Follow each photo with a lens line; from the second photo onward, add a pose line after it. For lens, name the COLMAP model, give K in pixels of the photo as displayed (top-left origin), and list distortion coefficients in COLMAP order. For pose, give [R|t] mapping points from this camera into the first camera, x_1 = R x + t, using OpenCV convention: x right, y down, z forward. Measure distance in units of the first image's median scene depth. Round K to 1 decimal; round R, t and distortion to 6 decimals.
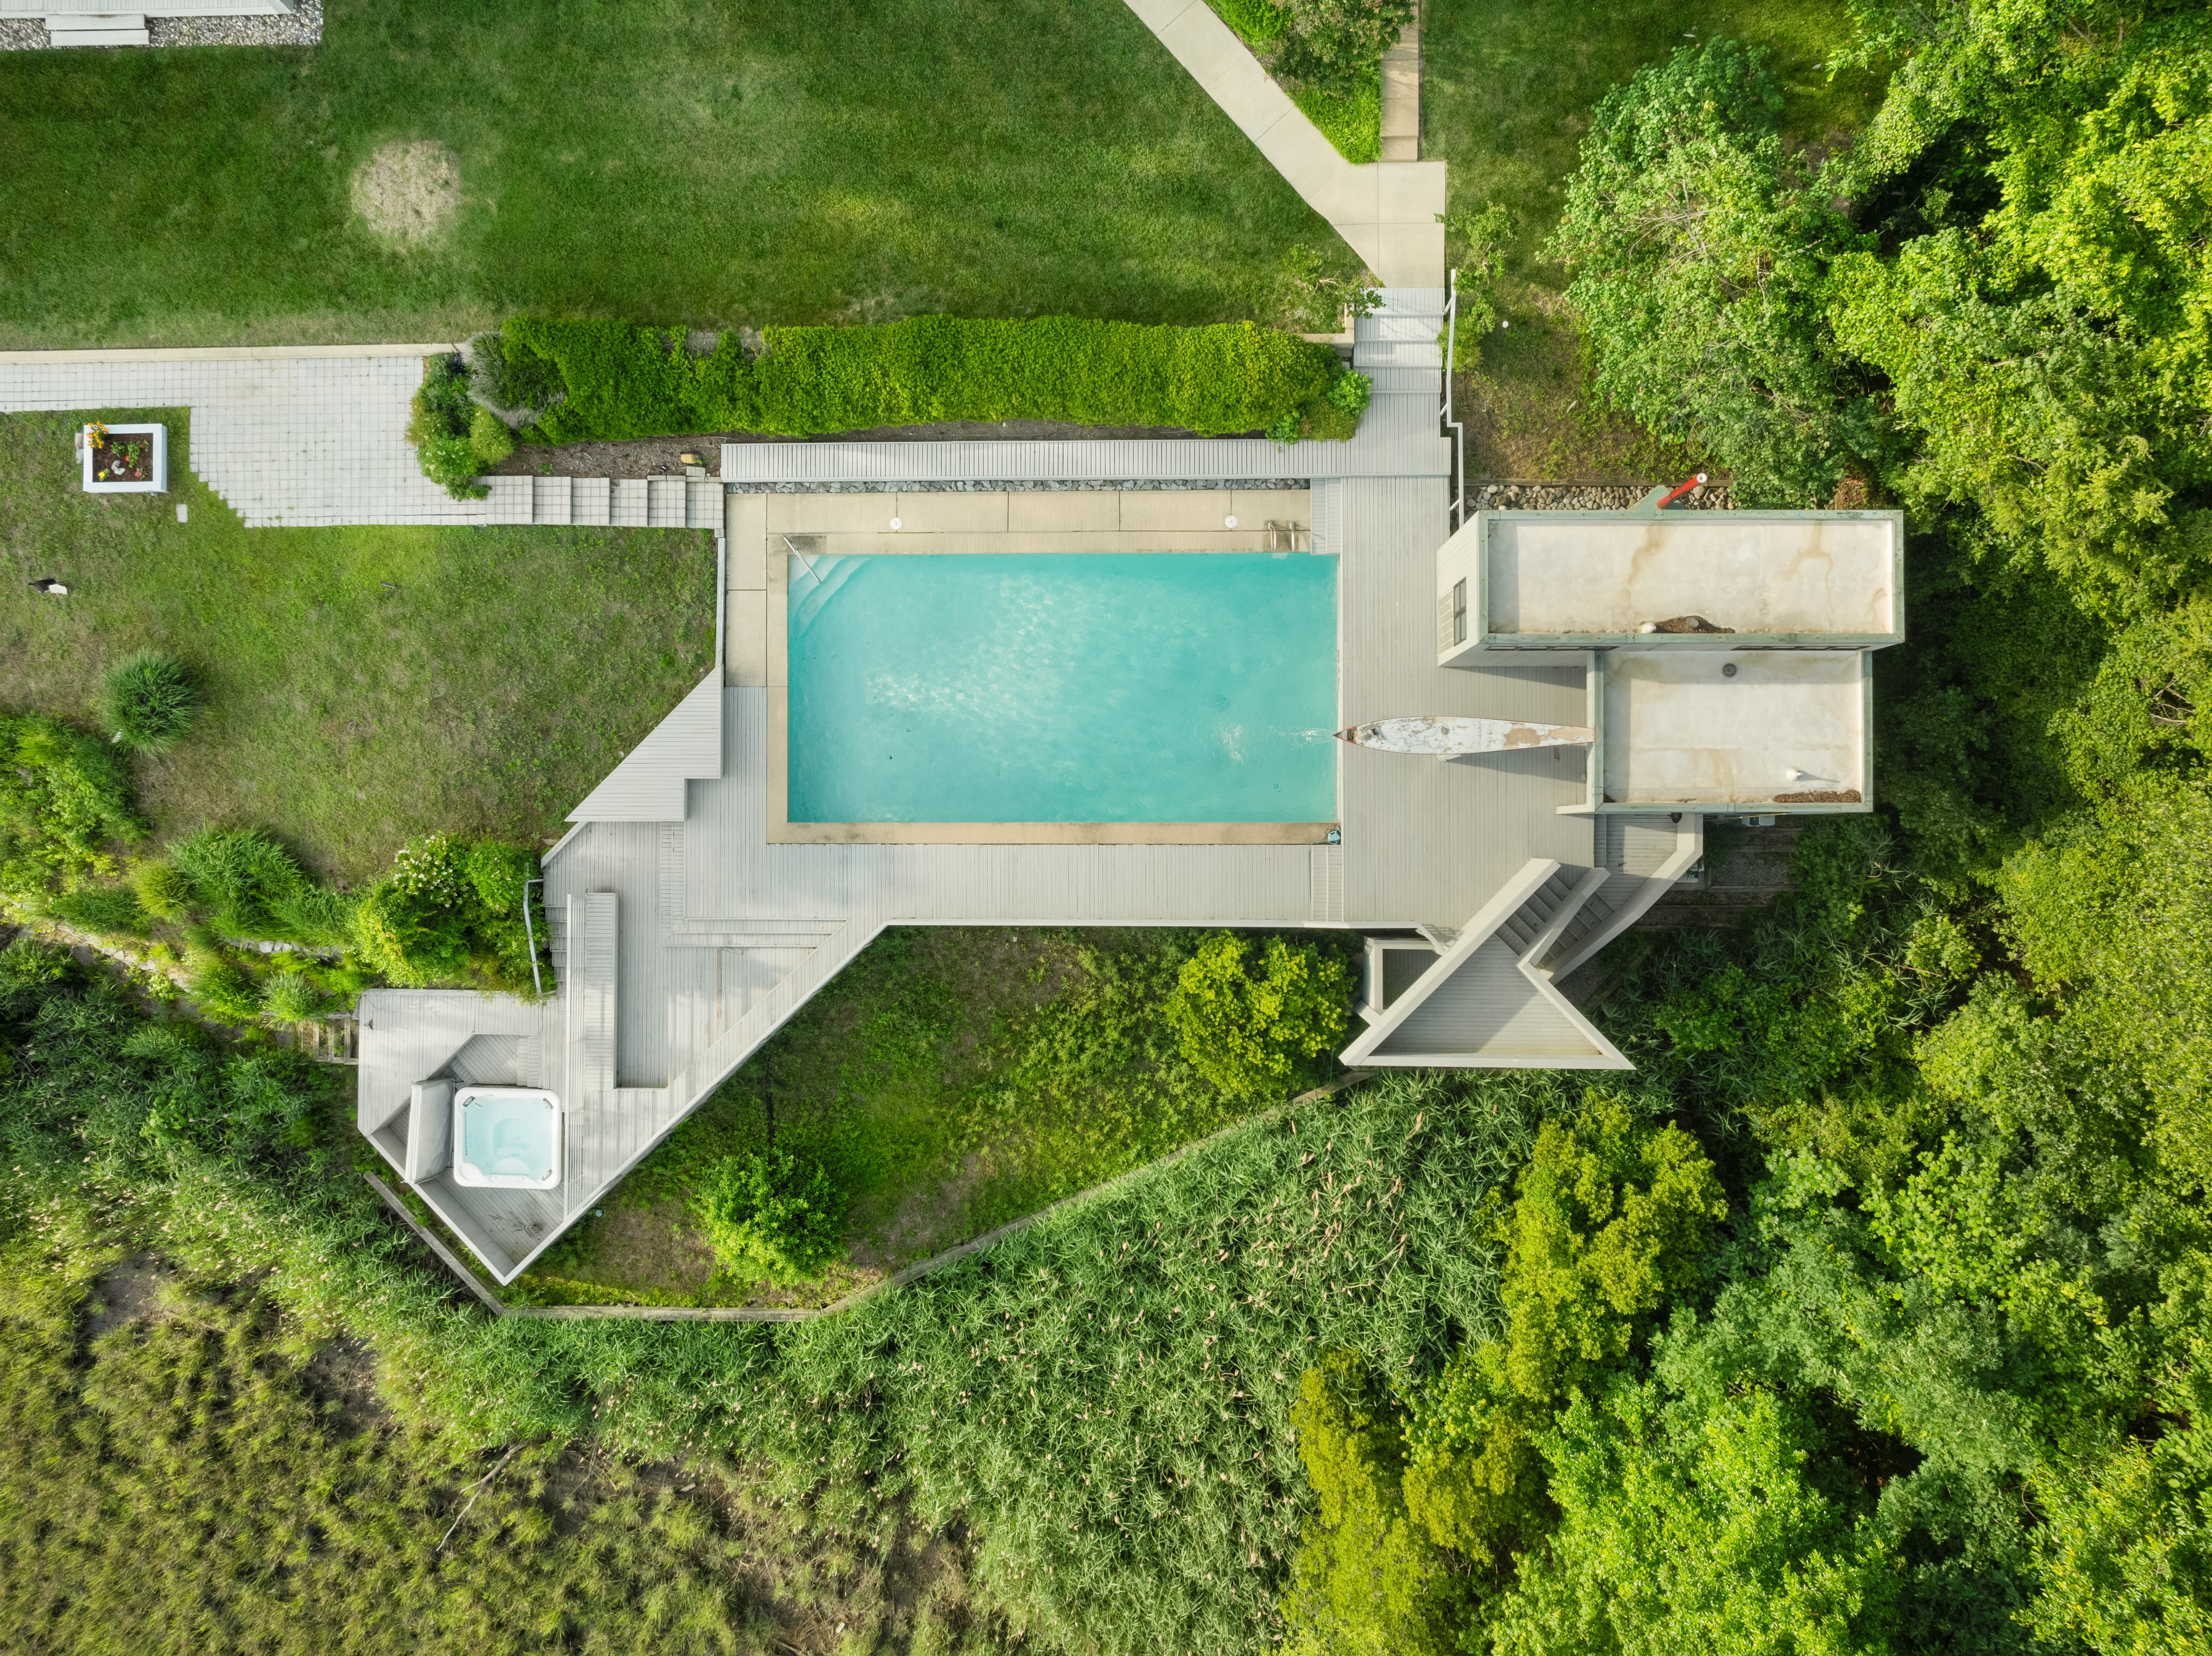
lens RADIAL K [[1567.8, 0, 1108.3], [0, 1567.8, 816.3], [0, 0, 1]] dist [-0.033212, -0.001114]
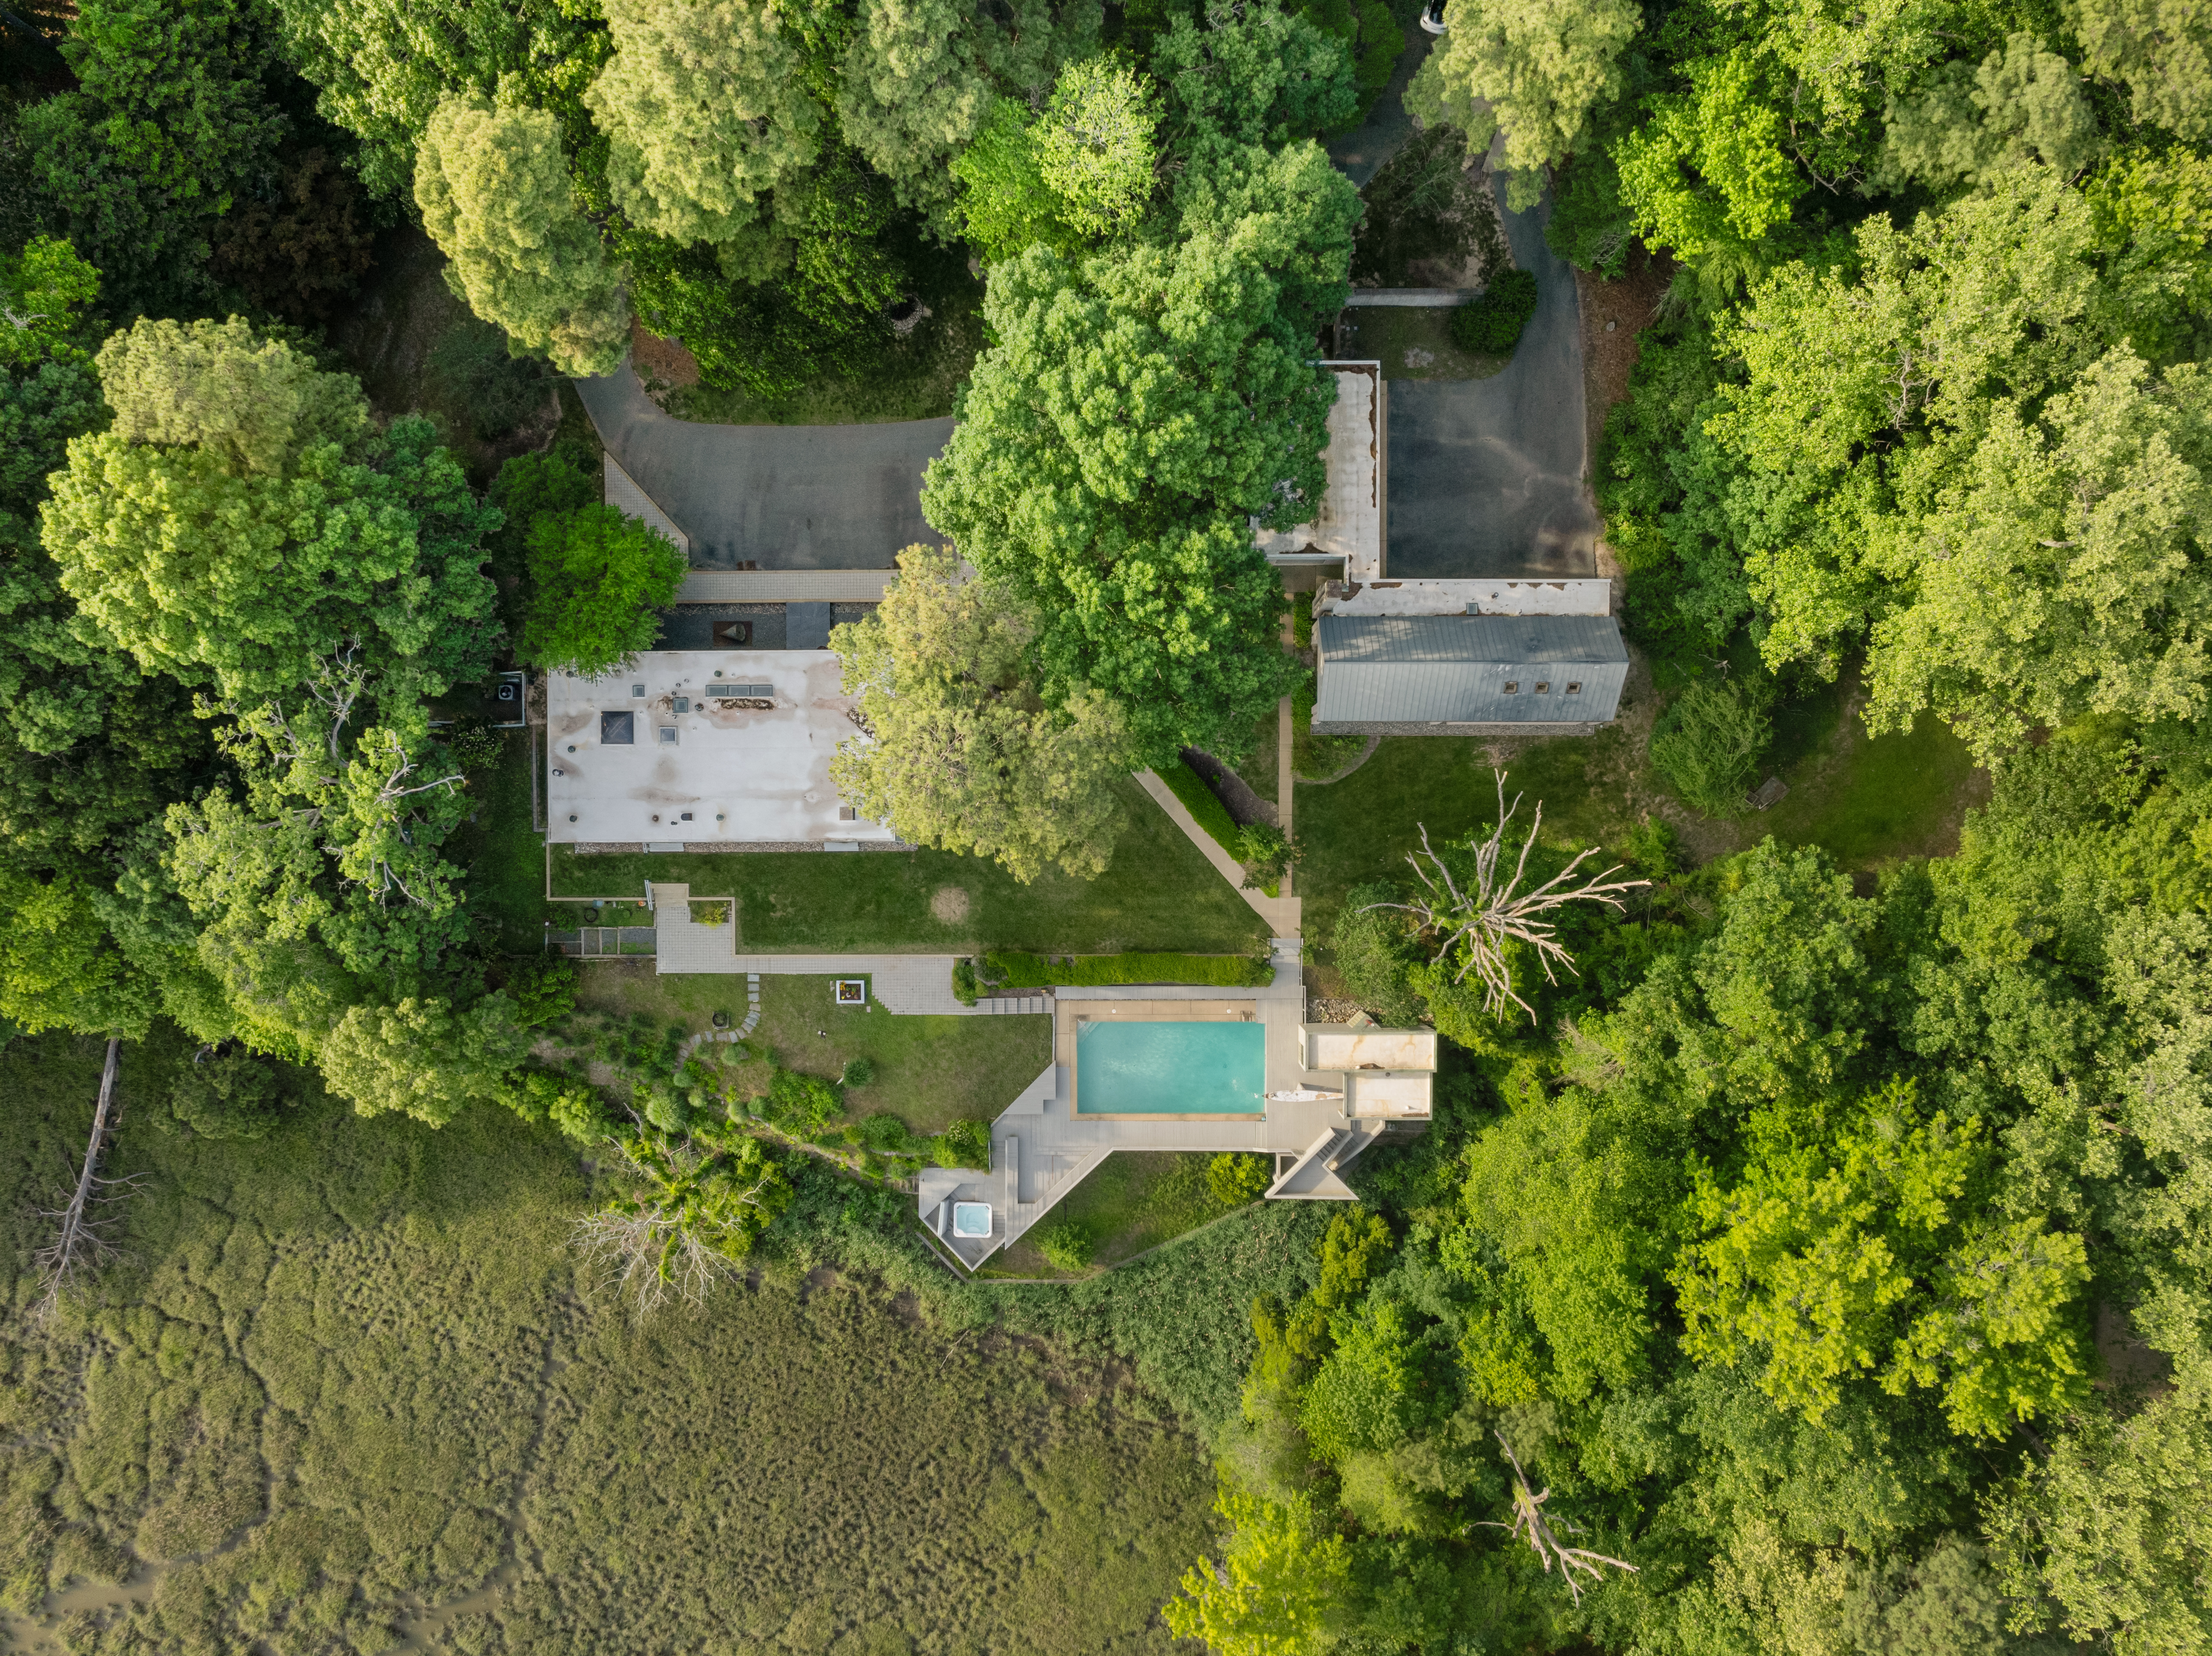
lens RADIAL K [[1567.8, 0, 1106.5], [0, 1567.8, 836.5], [0, 0, 1]] dist [-0.033212, -0.001114]
pose [[0.999917, -0.001538, 0.012772, -0.189612], [0.001320, 0.999853, 0.017115, -0.570296], [-0.012796, -0.017096, 0.999772, -1.939828]]
